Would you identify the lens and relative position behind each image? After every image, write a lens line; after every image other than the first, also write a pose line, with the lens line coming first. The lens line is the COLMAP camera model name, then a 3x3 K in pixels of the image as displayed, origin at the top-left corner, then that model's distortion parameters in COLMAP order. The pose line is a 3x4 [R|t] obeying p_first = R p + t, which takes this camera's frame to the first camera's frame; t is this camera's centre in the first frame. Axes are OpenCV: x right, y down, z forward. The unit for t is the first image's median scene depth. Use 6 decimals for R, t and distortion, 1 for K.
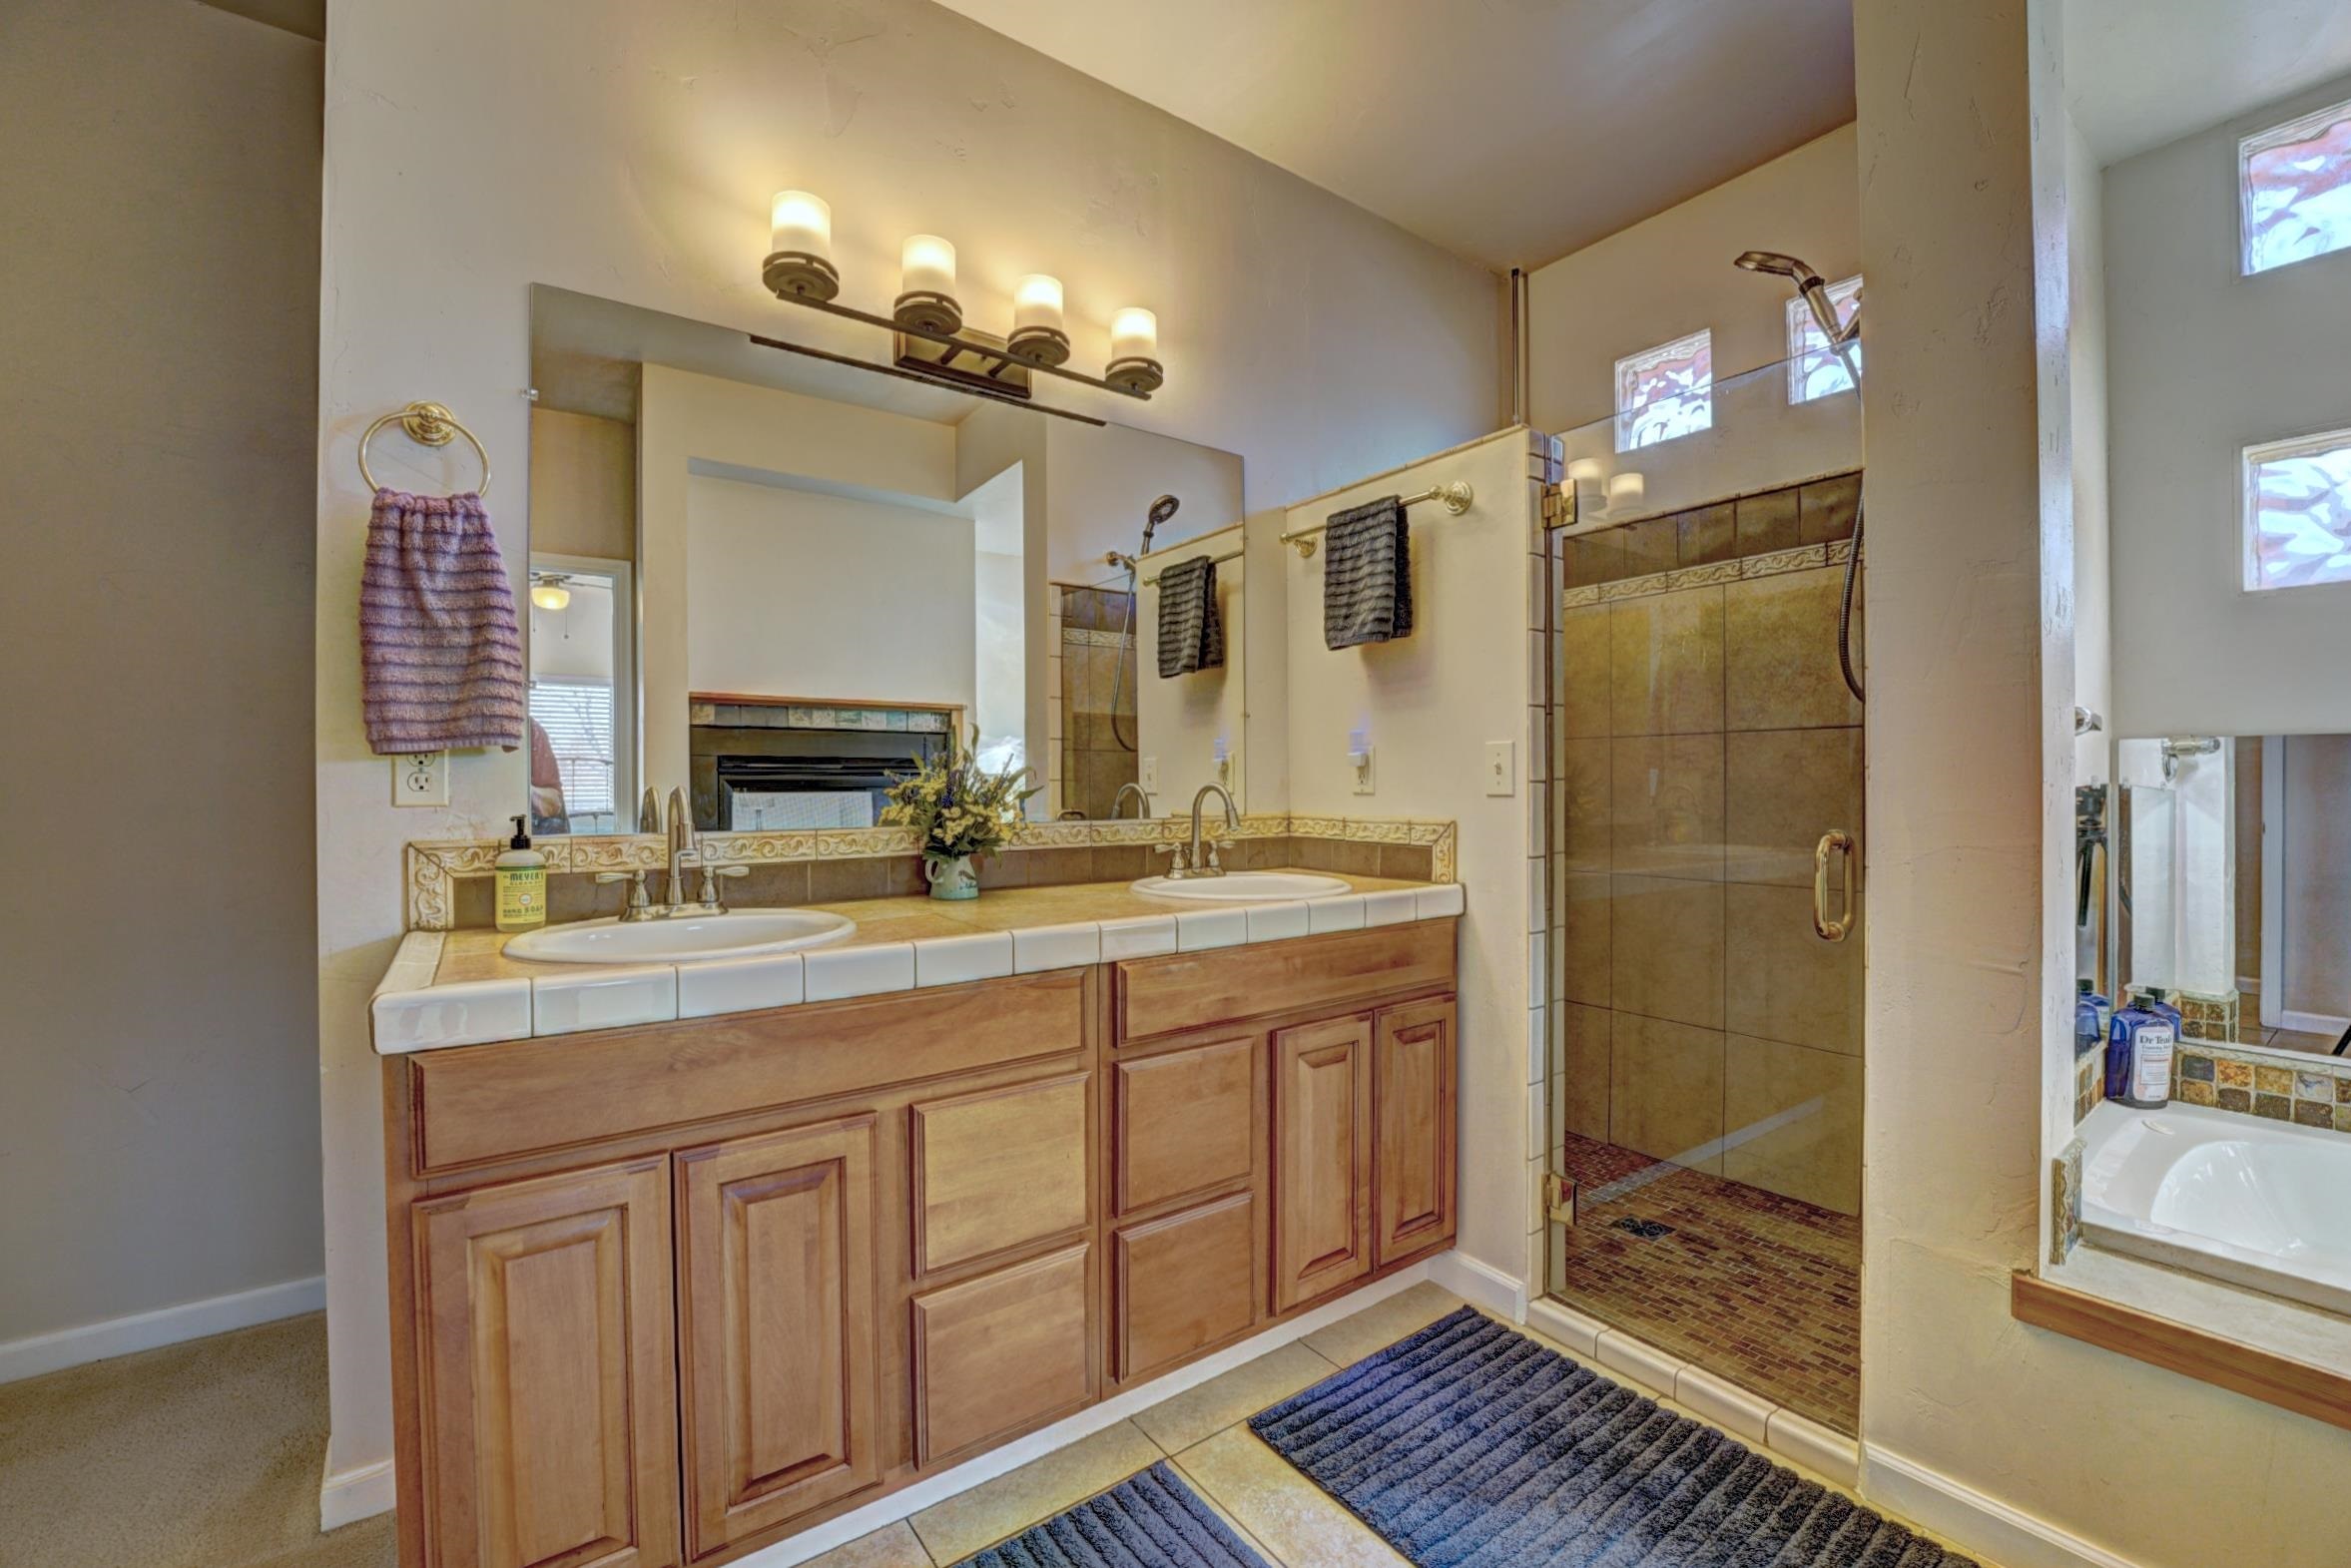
lens RADIAL K [[969.5, 0, 1175.5], [0, 969.5, 783.7], [0, 0, 1]] dist [-0.020514, 0.001178]
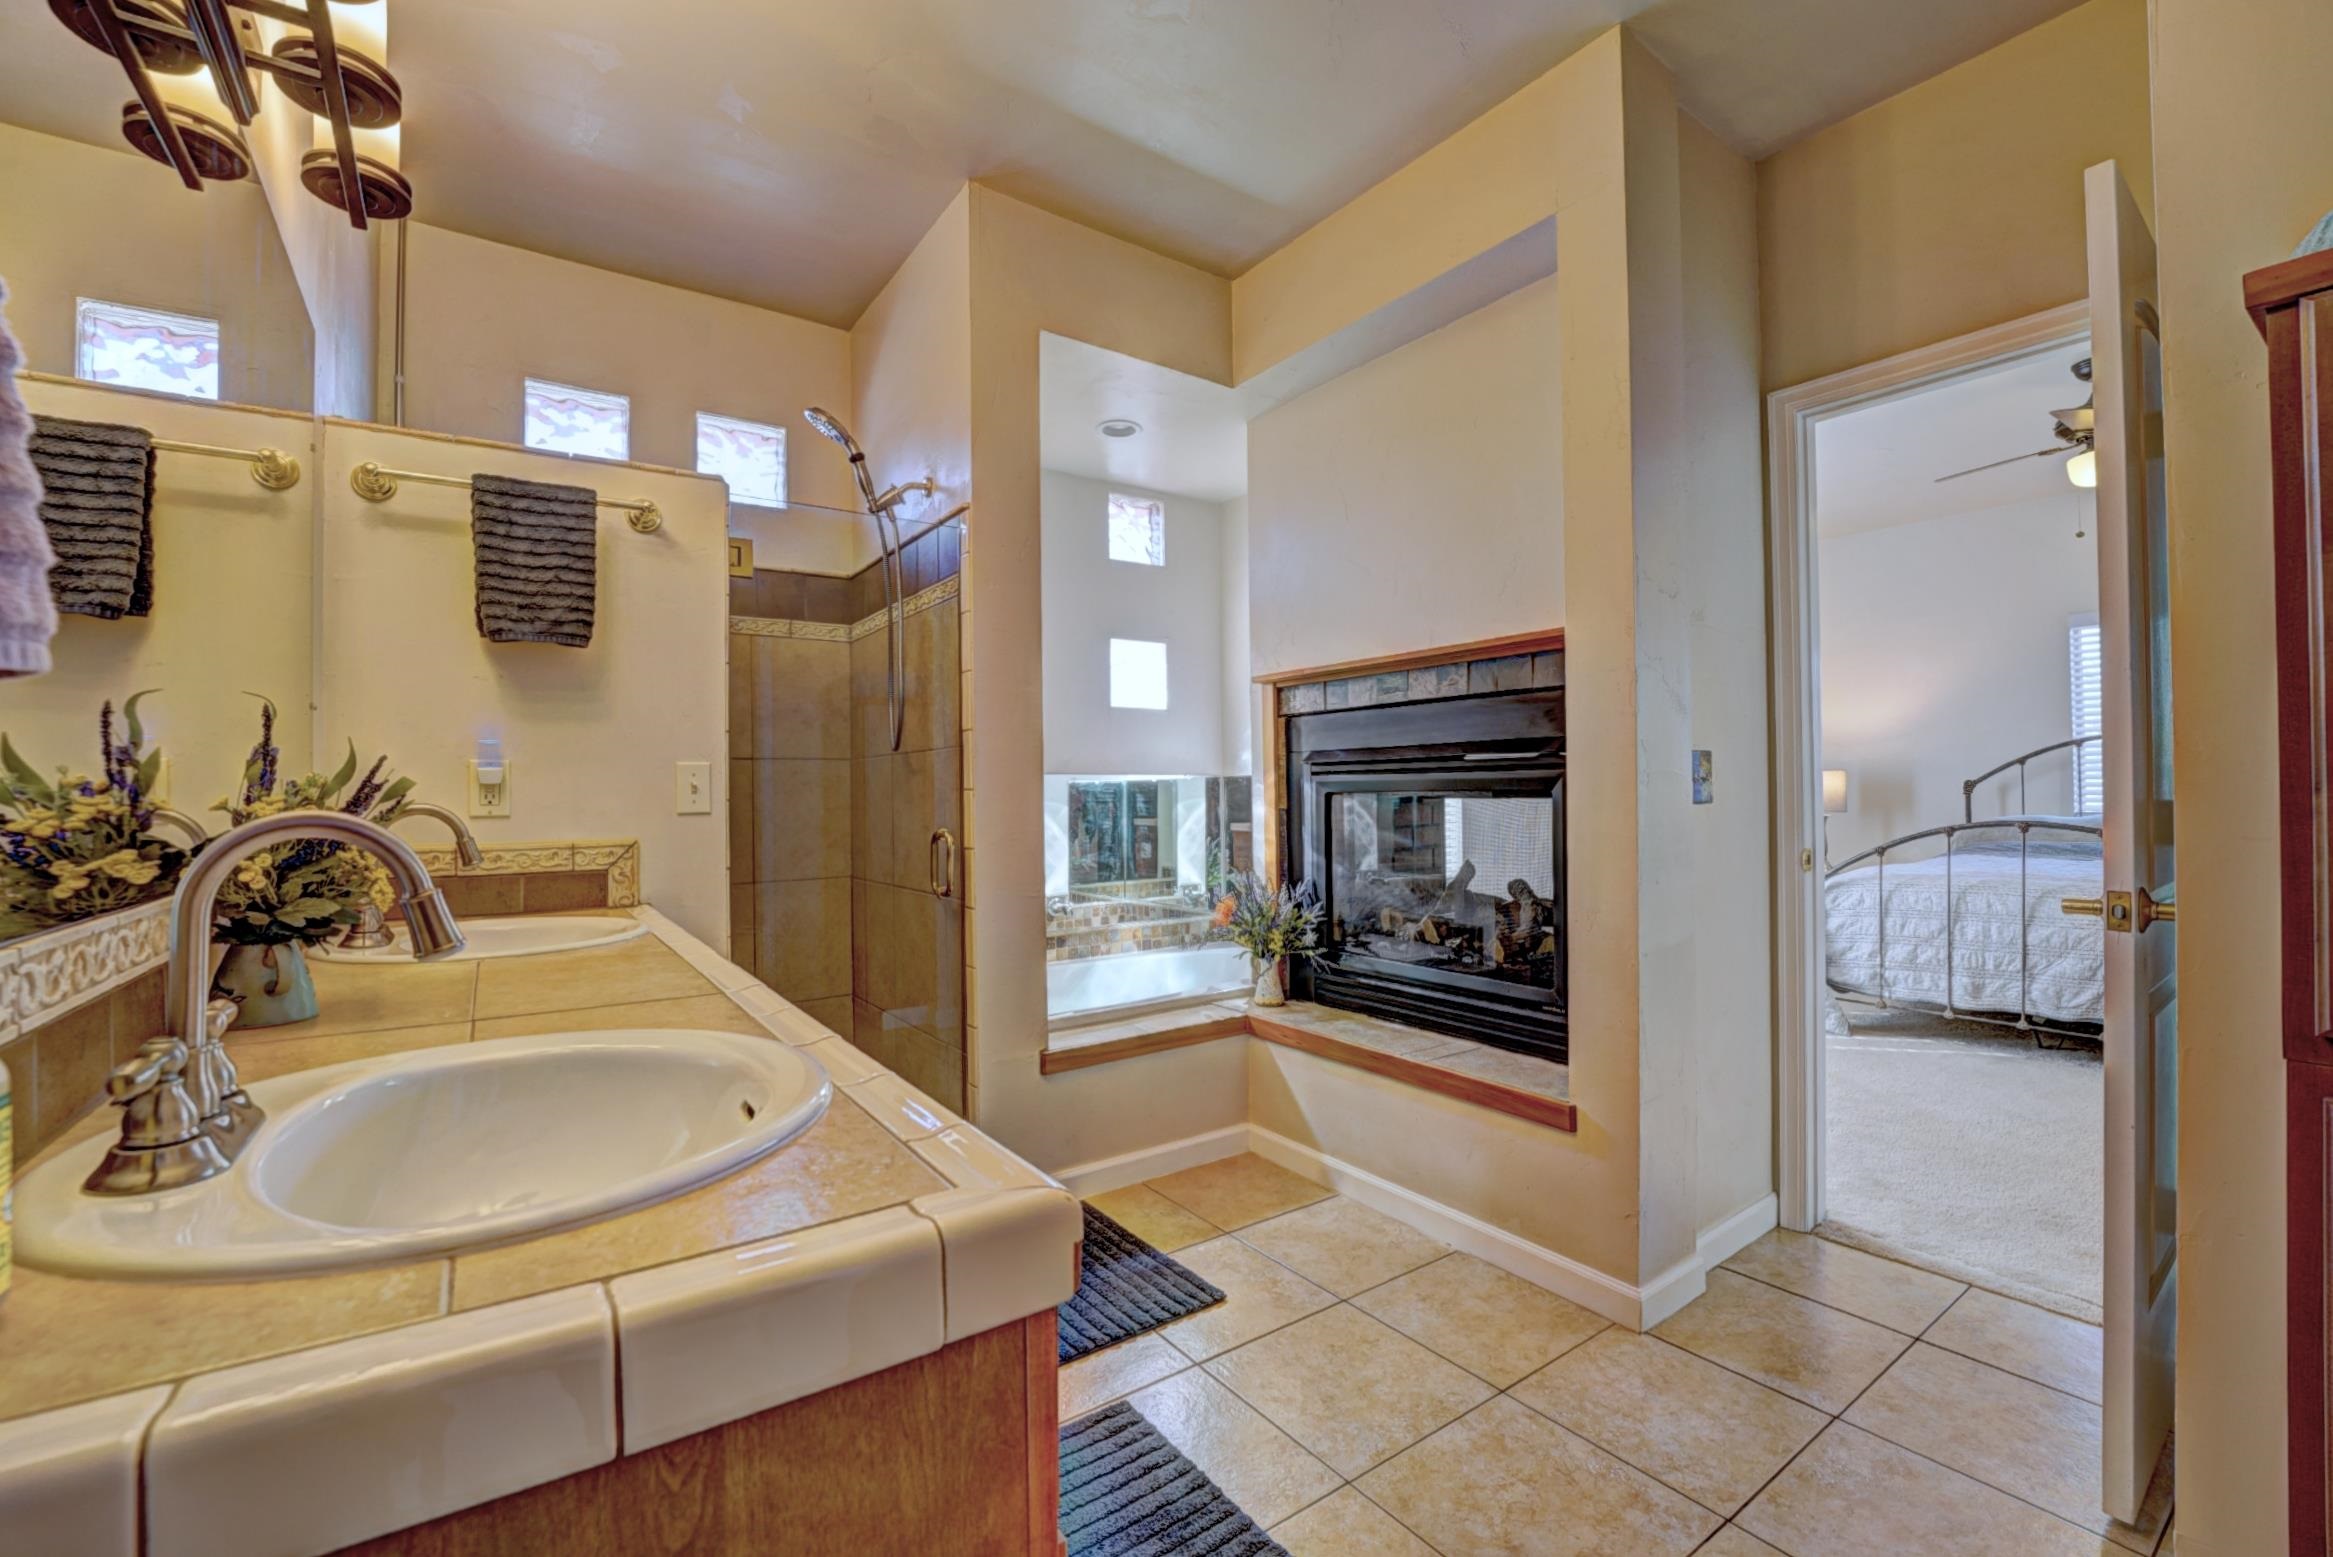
lens RADIAL K [[962.2, 0, 1182.0], [0, 962.2, 792.9], [0, 0, 1]] dist [-0.020514, 0.001178]
pose [[0.012823, 0.004906, 0.999906, -0.648878], [0.013724, 0.999893, -0.005081, 0.001948], [-0.999824, 0.013788, 0.012754, 0.417371]]
